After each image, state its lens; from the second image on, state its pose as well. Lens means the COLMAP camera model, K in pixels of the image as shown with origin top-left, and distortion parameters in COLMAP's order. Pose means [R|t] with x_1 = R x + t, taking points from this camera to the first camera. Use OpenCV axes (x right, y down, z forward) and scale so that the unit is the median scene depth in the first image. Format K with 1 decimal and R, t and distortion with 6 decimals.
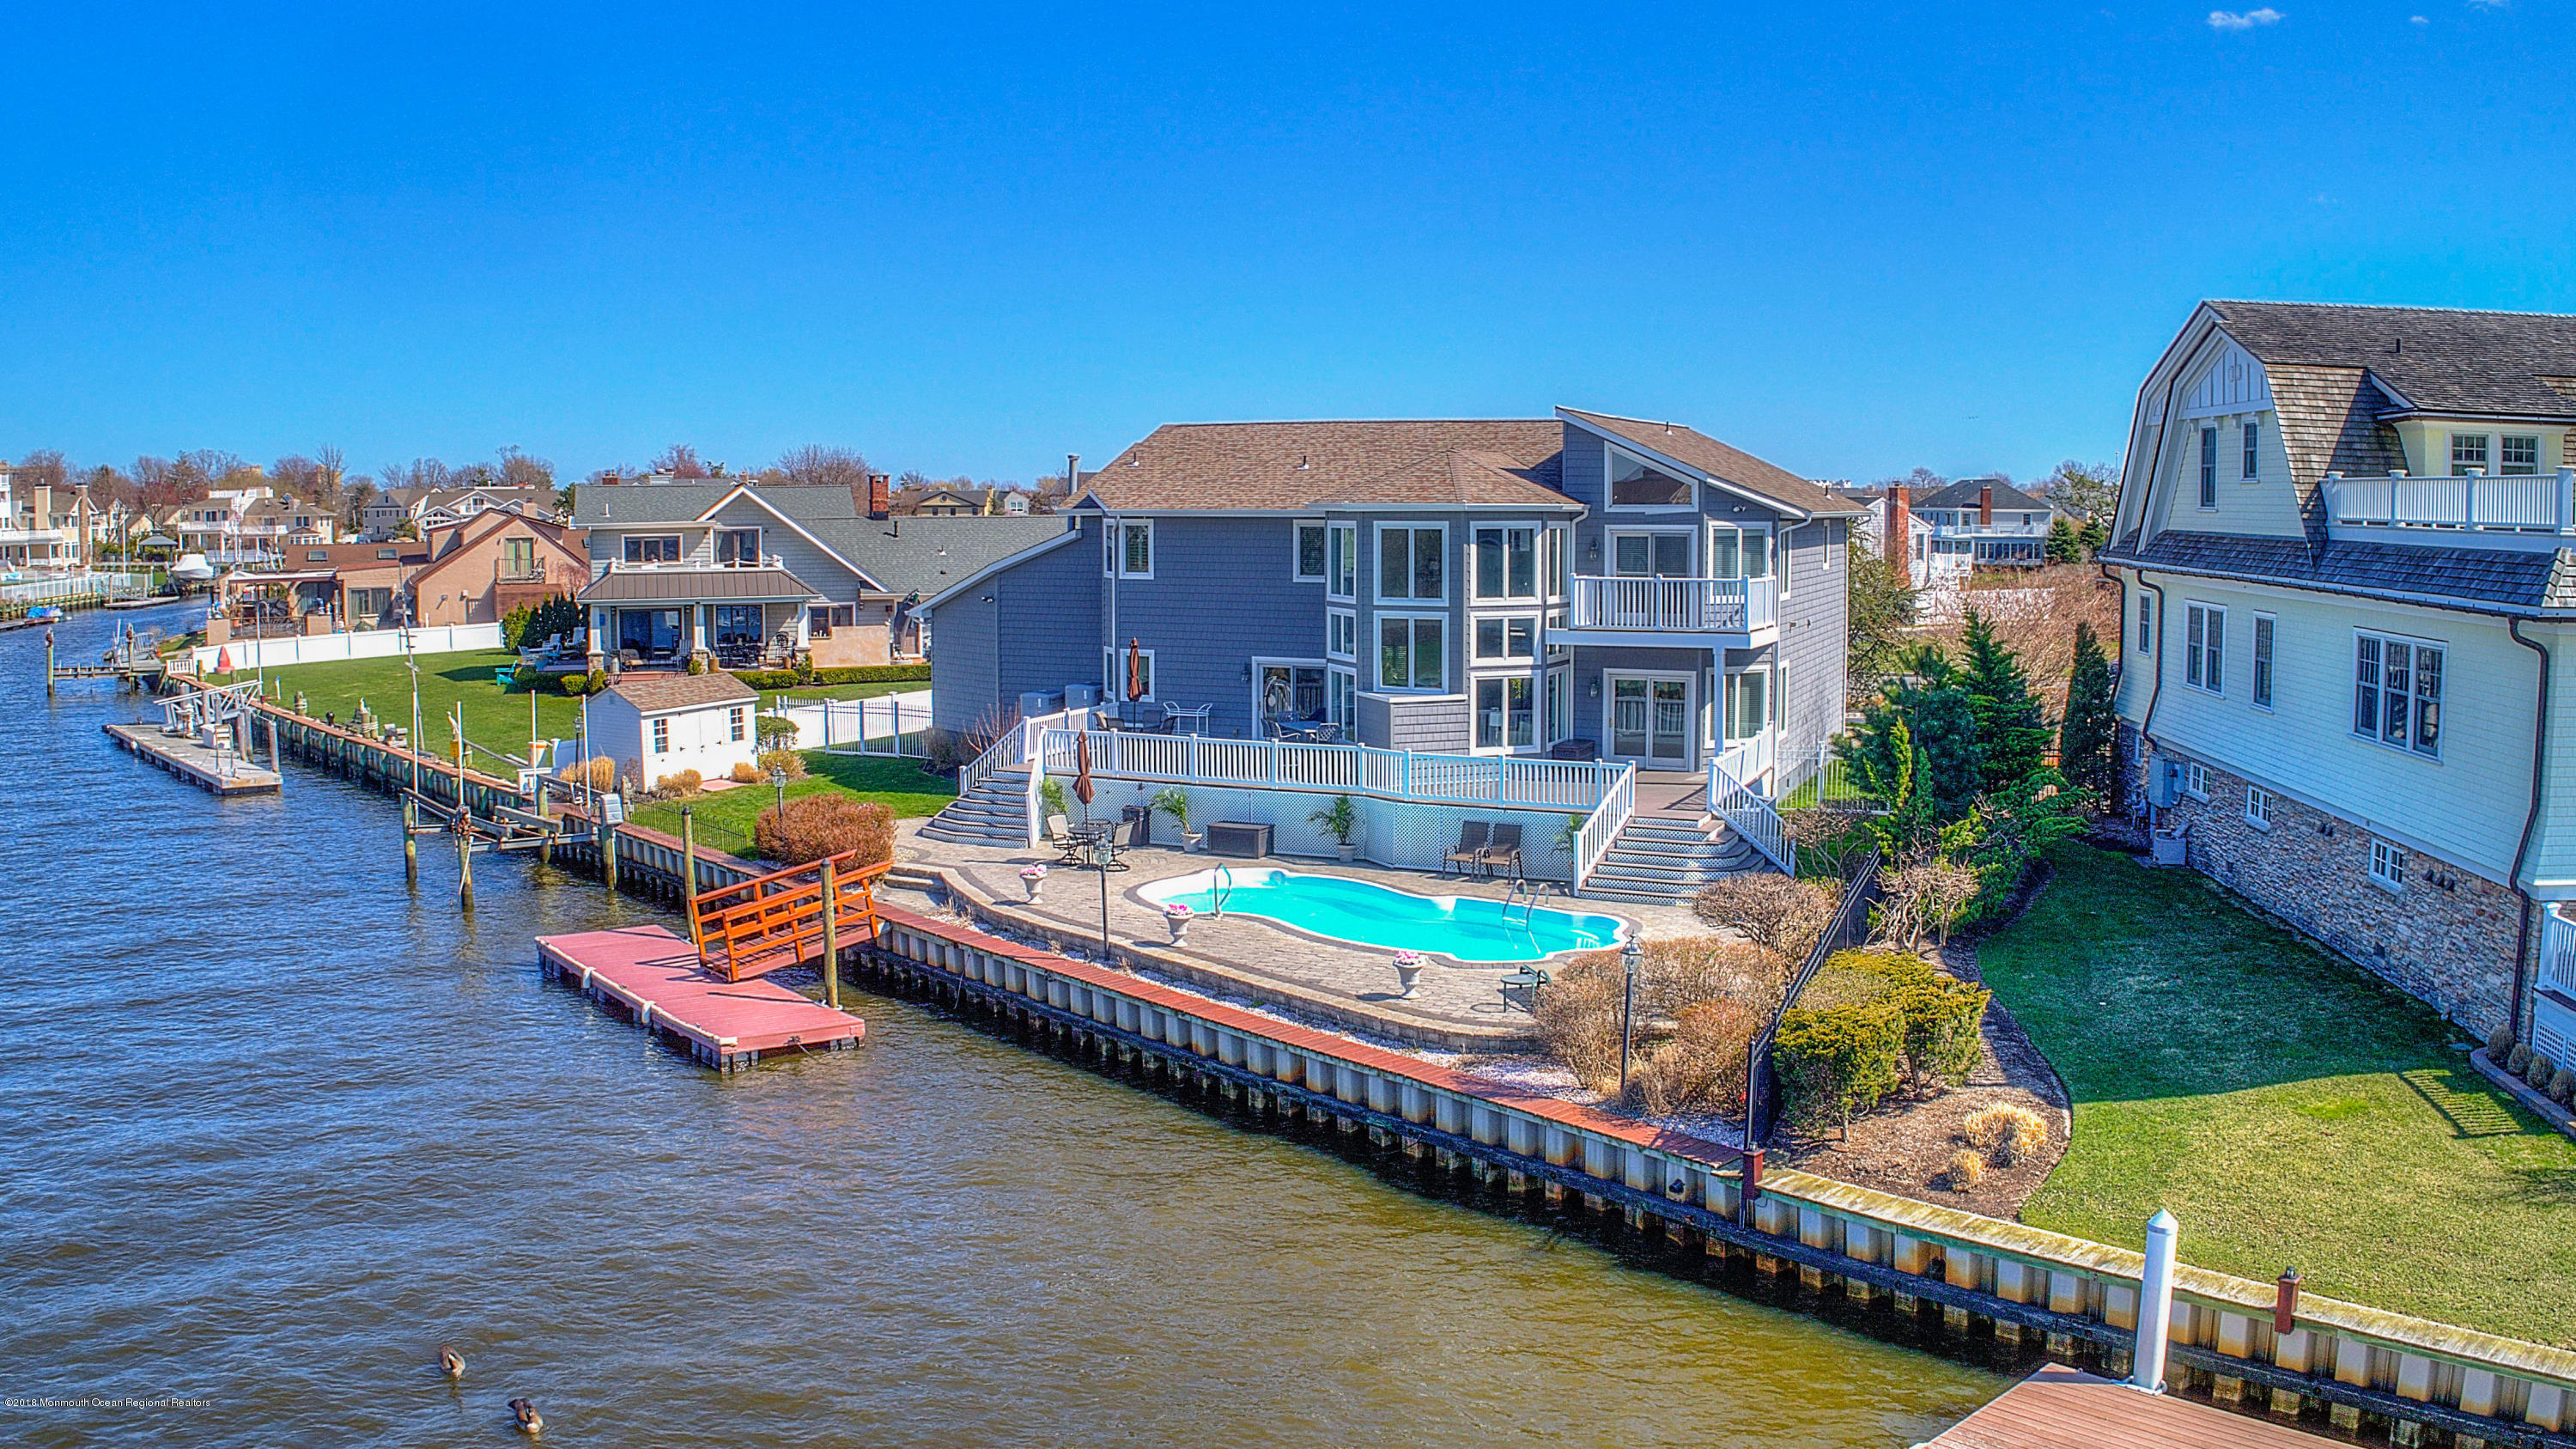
lens RADIAL K [[2038.2, 0, 1249.9], [0, 2038.2, 683.9], [0, 0, 1]] dist [-0.260125, 0.087147]
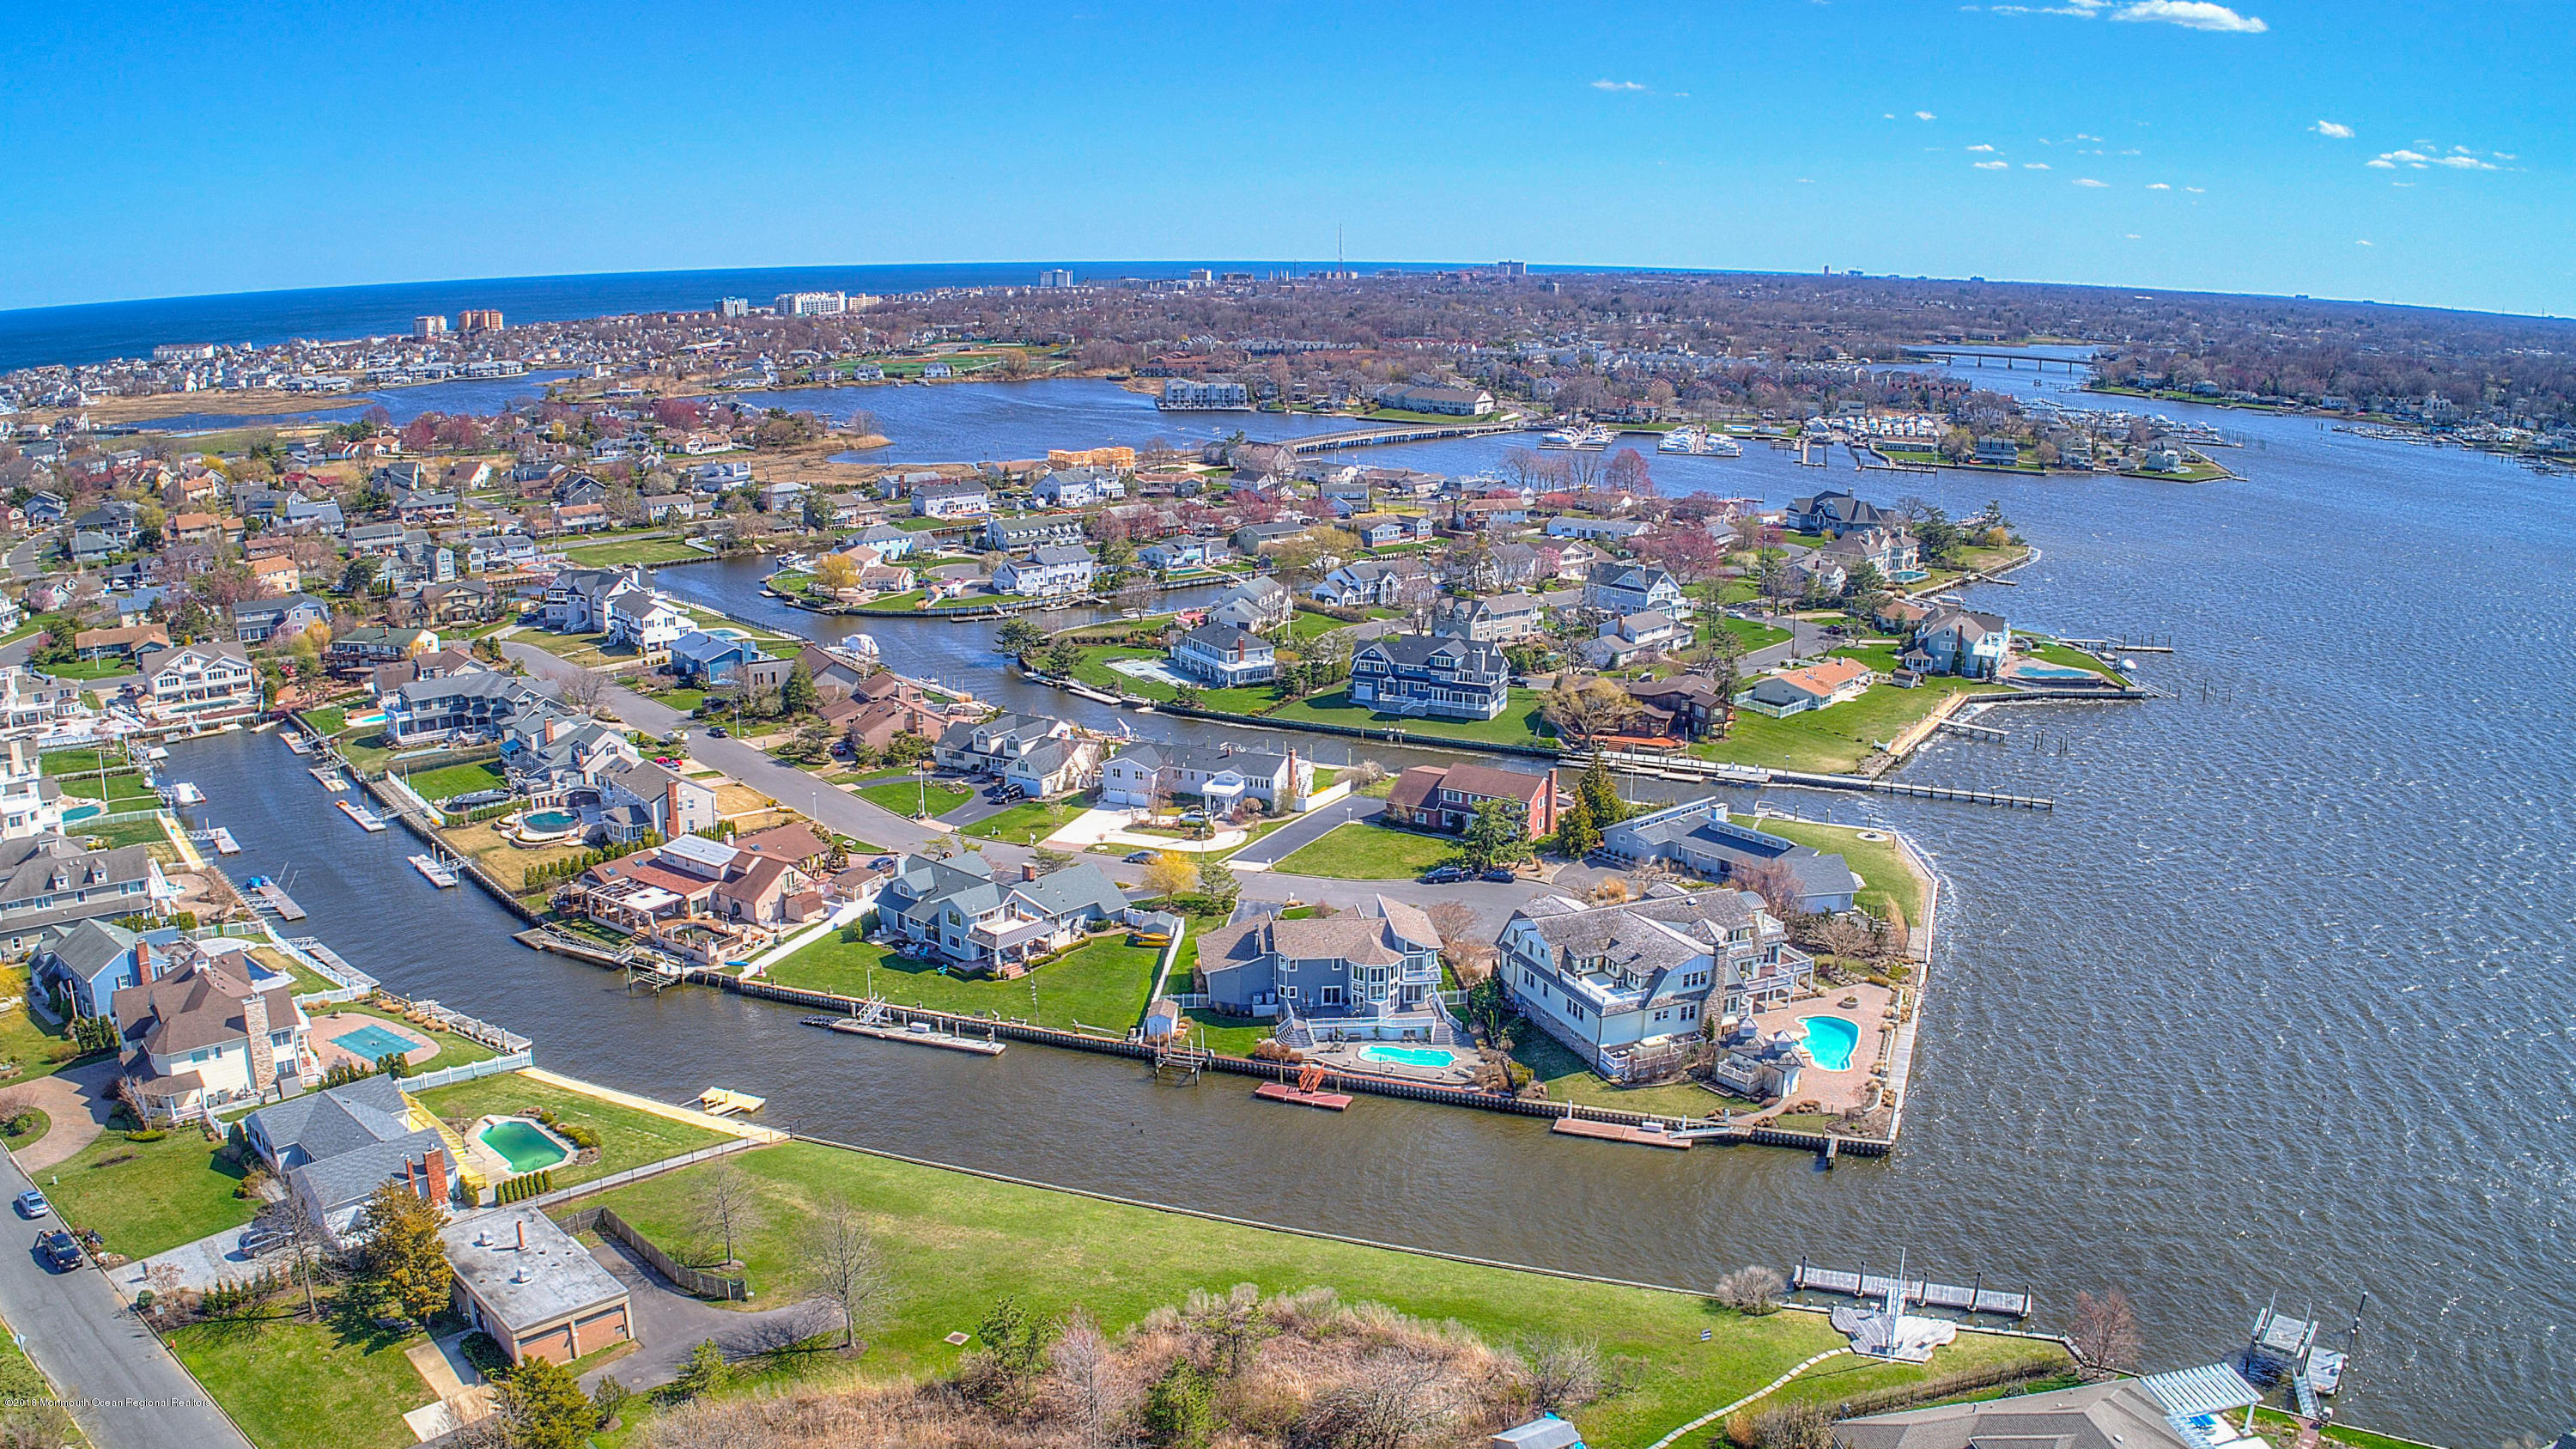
lens RADIAL K [[1913.4, 0, 1287.2], [0, 1913.4, 732.2], [0, 0, 1]] dist [-0.258646, 0.086946]
pose [[0.858036, -0.115877, 0.500347, -2.342152], [0.038222, 0.985921, 0.162786, -1.396861], [-0.512165, -0.120552, 0.850385, -2.721455]]
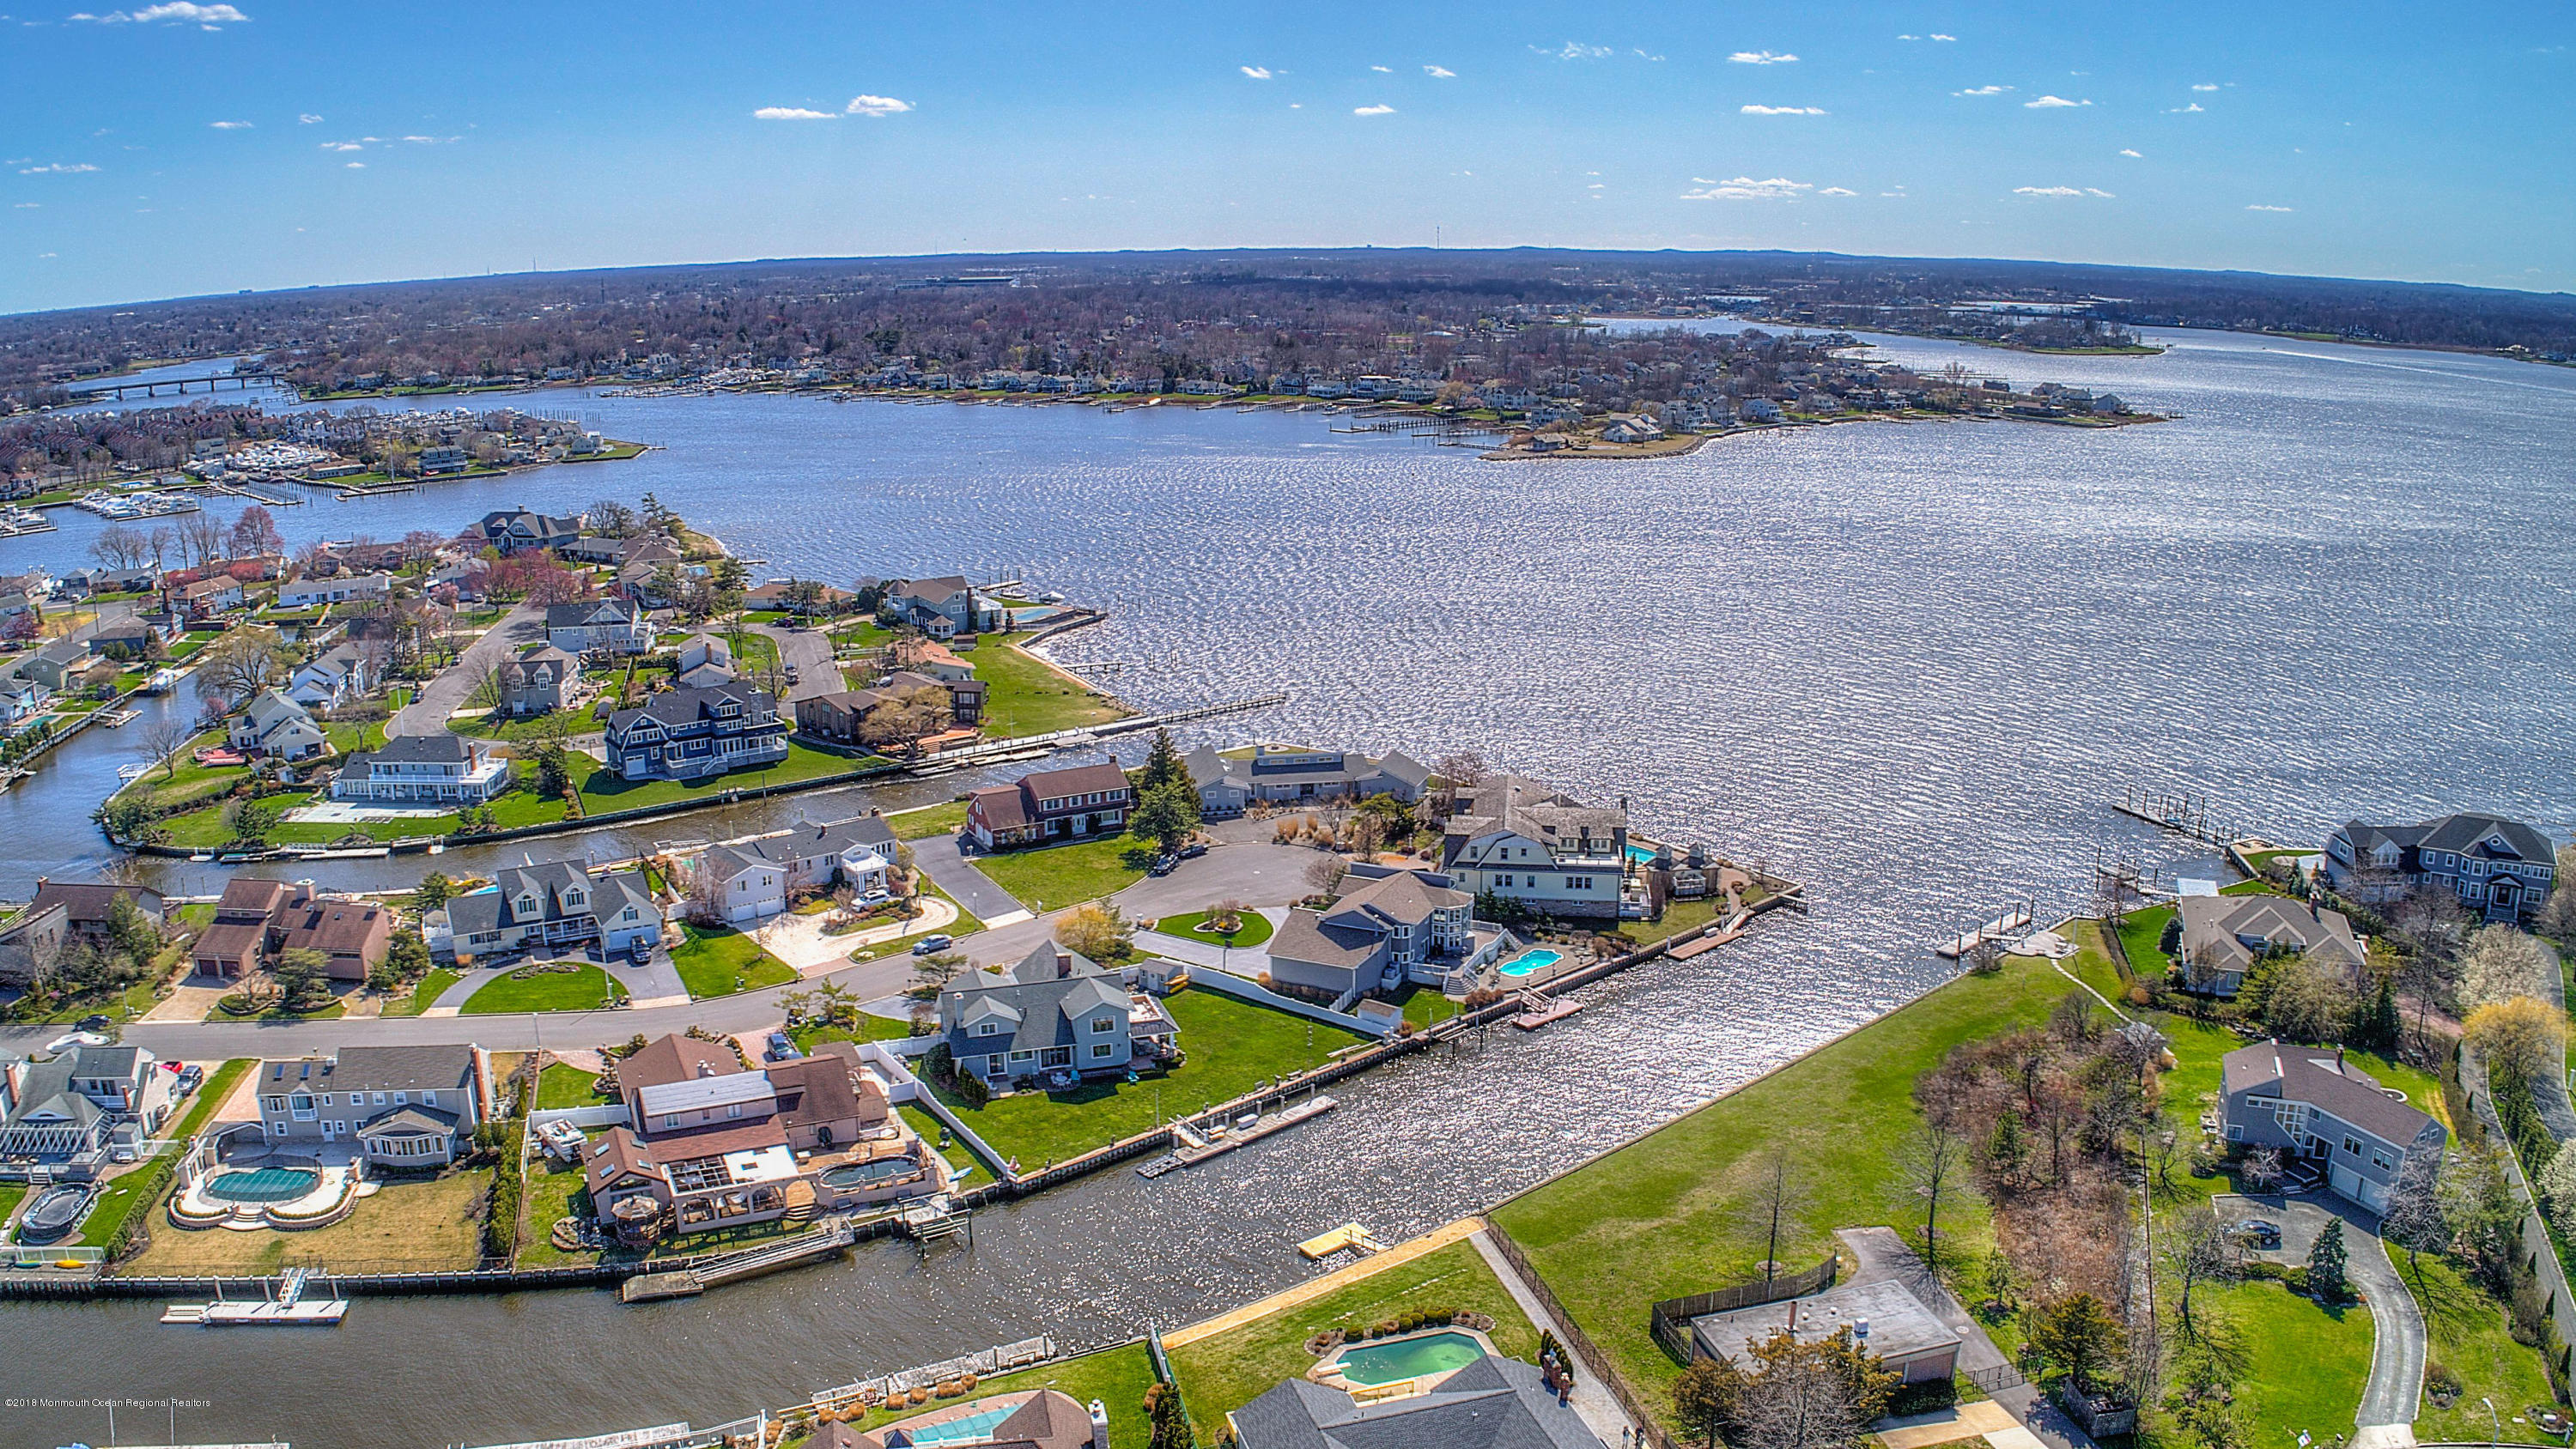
lens RADIAL K [[1882.4, 0, 1296.2], [0, 1882.4, 709.9], [0, 0, 1]] dist [-0.256333, 0.080992]
pose [[-0.014529, -0.230056, 0.973069, -4.742591], [0.093812, 0.968565, 0.230392, -1.809015], [-0.995484, 0.094633, 0.007510, 1.380419]]
